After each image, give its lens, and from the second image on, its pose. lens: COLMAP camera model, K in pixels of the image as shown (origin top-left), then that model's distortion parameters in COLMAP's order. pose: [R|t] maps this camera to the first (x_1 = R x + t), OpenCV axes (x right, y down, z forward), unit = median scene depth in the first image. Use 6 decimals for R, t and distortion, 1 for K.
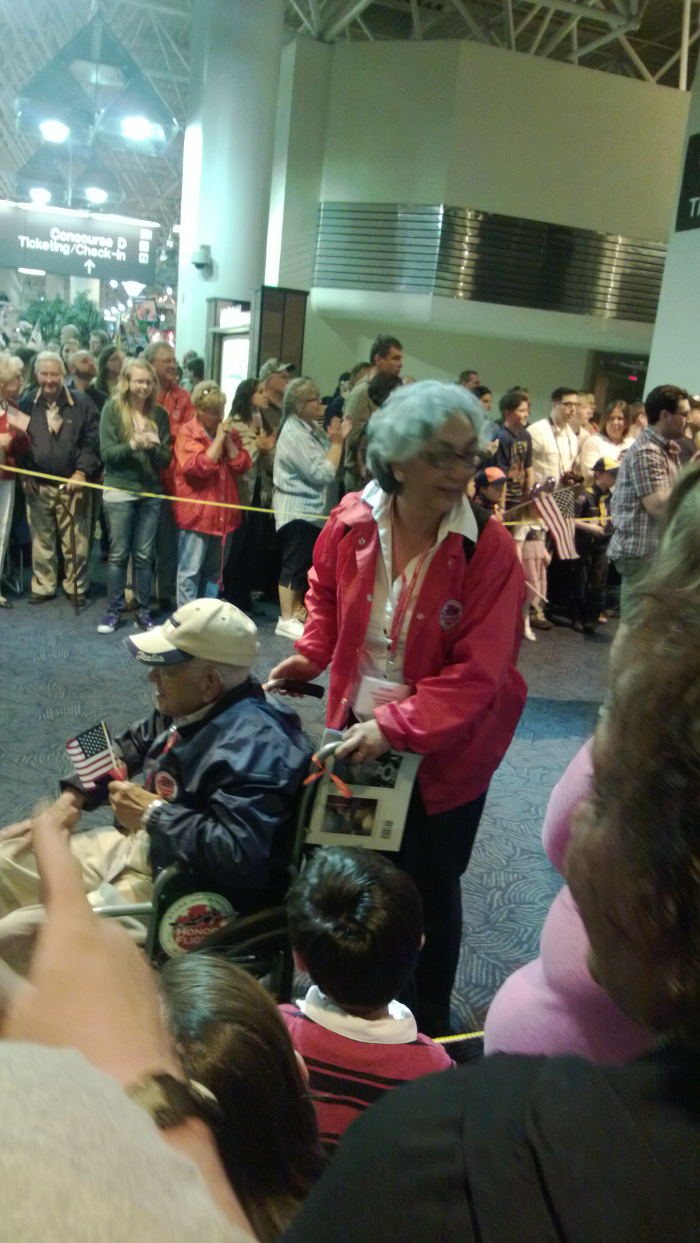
lens RADIAL K [[953.7, 0, 354.7], [0, 953.7, 616.9], [0, 0, 1]] dist [0.051511, -0.119970]
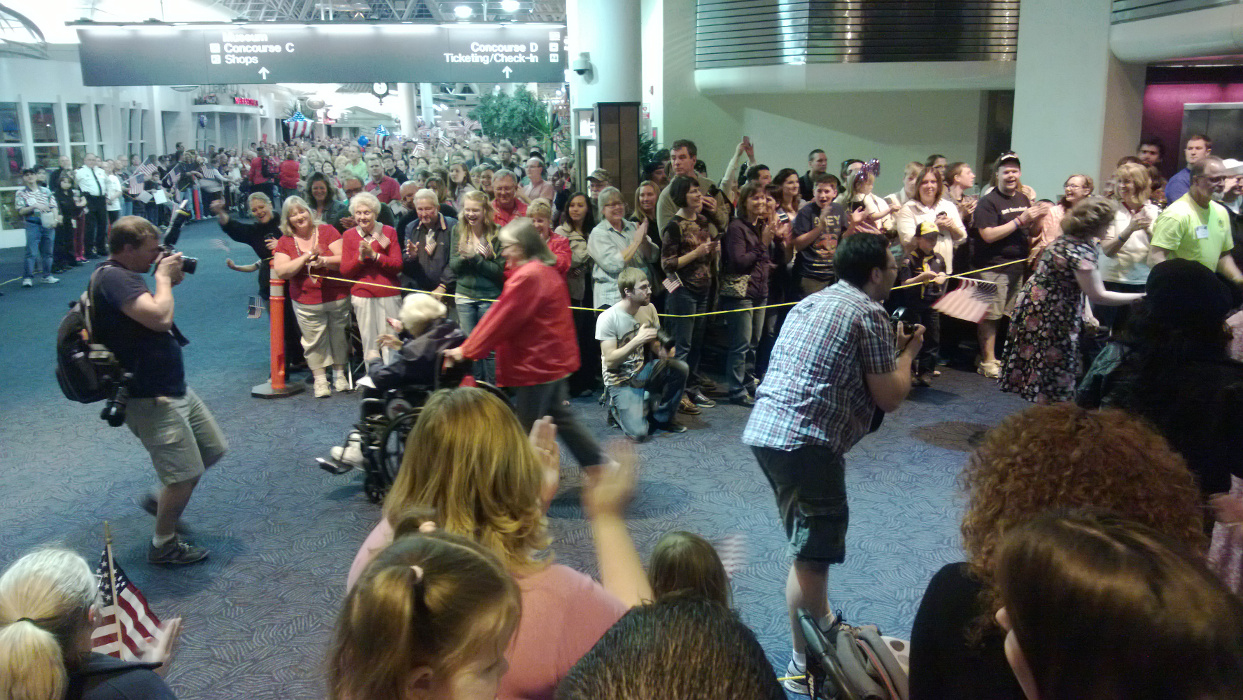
lens RADIAL K [[953.7, 0, 622.4], [0, 953.7, 357.8], [0, 0, 1]] dist [0.051511, -0.119970]
pose [[0.974624, -0.065132, -0.214162, 0.086890], [0.062620, 0.997866, -0.018502, -0.009465], [0.214910, 0.004621, 0.976623, -0.062477]]
